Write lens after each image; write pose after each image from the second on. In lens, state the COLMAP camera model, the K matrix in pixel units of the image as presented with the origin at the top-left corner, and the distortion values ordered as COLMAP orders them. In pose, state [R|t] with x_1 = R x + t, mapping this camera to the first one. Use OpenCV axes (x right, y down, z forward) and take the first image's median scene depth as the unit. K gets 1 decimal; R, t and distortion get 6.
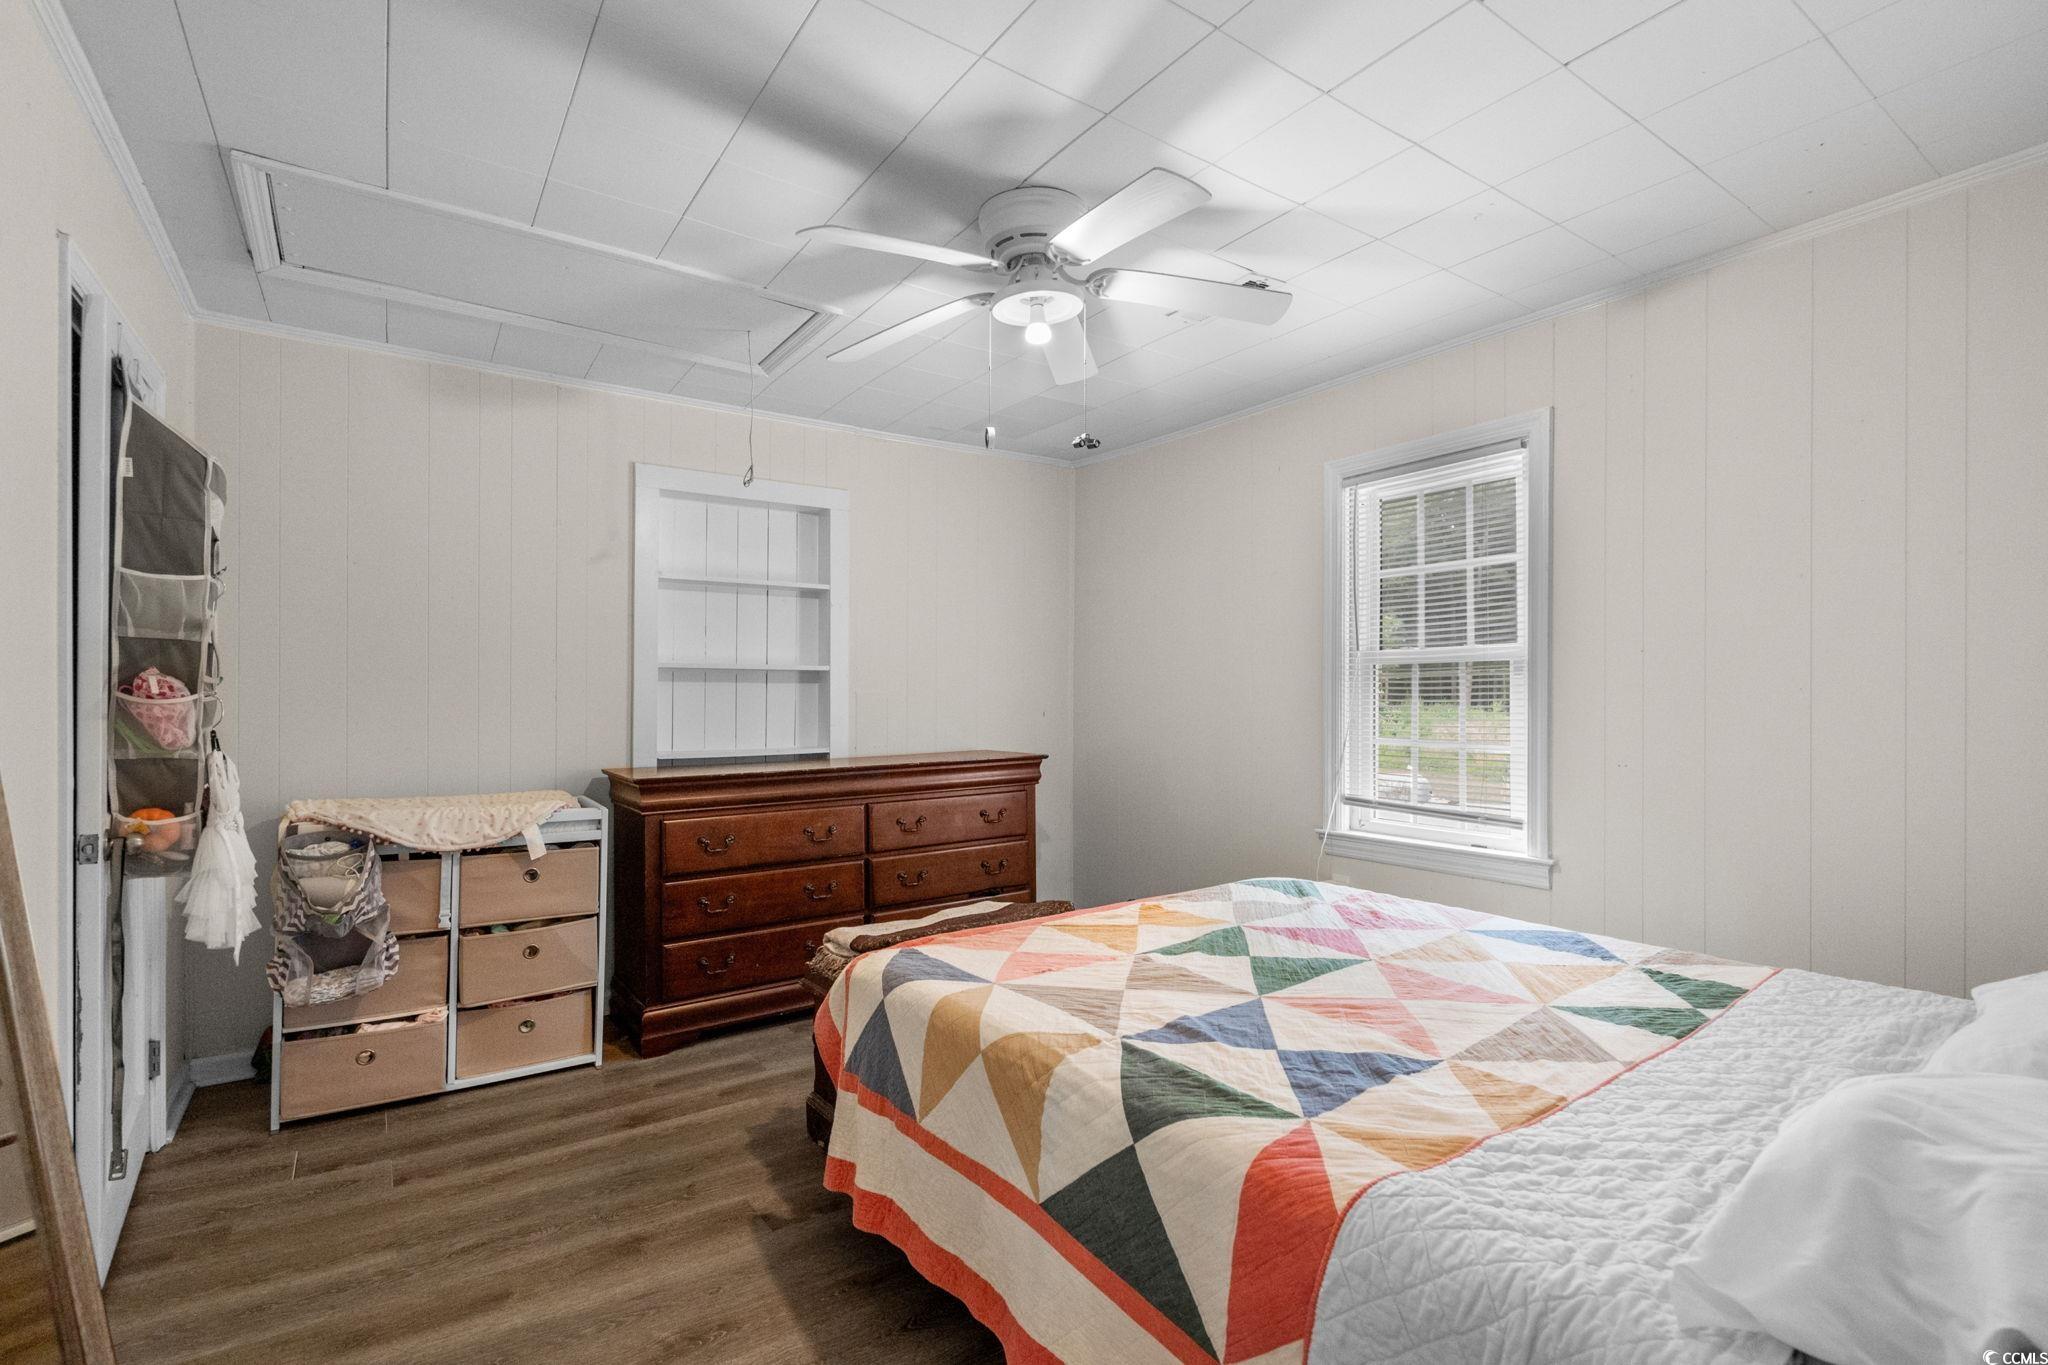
lens RADIAL K [[938.1, 0, 1026.9], [0, 938.1, 693.6], [0, 0, 1]] dist [-0.001821, 0.000034]
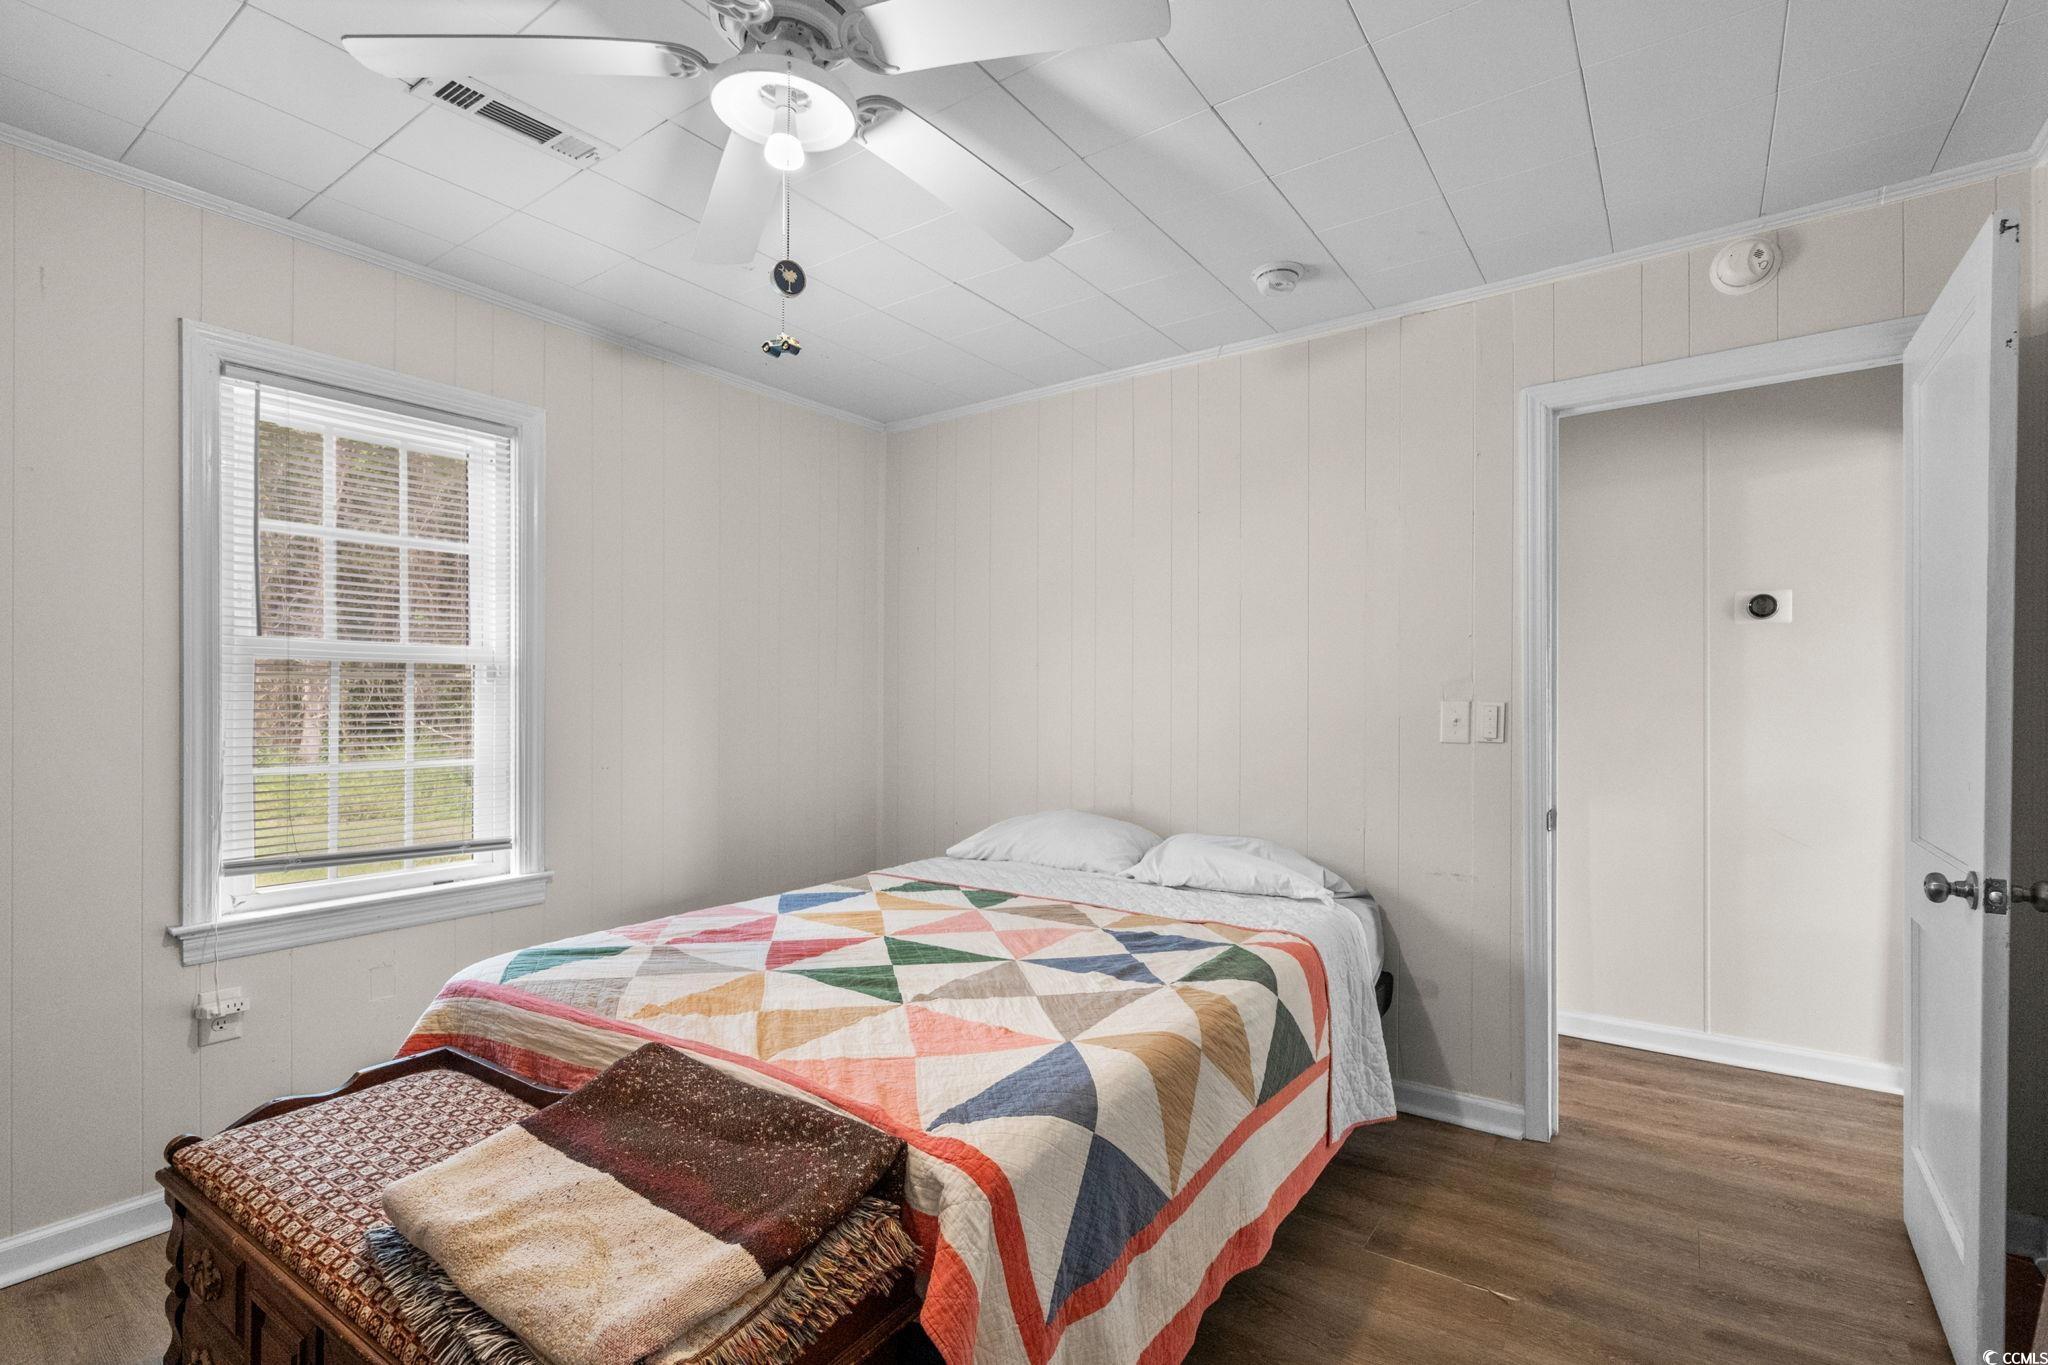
lens RADIAL K [[938.1, 0, 1026.9], [0, 938.1, 693.6], [0, 0, 1]] dist [-0.001821, 0.000034]
pose [[-0.337877, 0.008661, 0.941150, -0.667734], [-0.000925, 0.999954, -0.009534, -0.000107], [-0.941190, -0.004091, -0.337854, 1.068871]]
